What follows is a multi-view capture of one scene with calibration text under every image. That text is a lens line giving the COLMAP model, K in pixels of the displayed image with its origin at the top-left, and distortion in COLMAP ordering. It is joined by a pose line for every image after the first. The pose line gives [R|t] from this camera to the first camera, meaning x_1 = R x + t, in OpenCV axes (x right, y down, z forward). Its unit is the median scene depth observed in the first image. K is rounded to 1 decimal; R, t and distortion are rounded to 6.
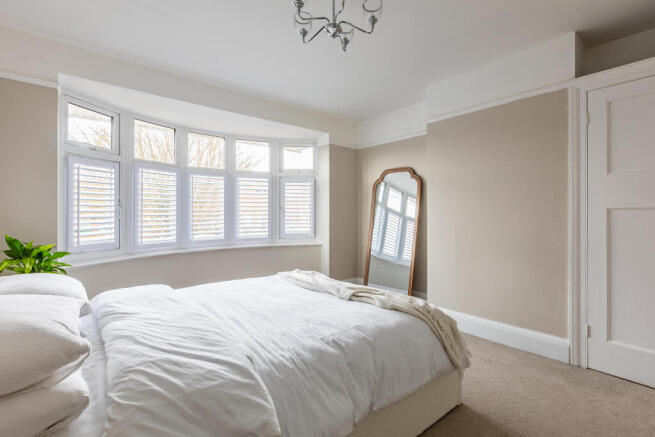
lens RADIAL K [[286.4, 0, 352.1], [0, 286.4, 211.7], [0, 0, 1]] dist [0.012689, 0.000180]
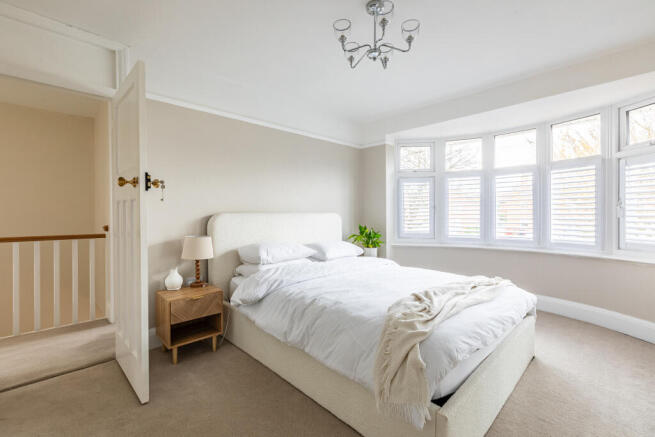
lens RADIAL K [[291.7, 0, 324.4], [0, 291.7, 214.9], [0, 0, 1]] dist [0.001023, 0.000250]
pose [[0.082384, 0.003489, -0.996595, 0.534803], [0.011682, 0.999922, 0.004467, 0.001563], [0.996532, -0.012010, 0.082336, 0.341432]]
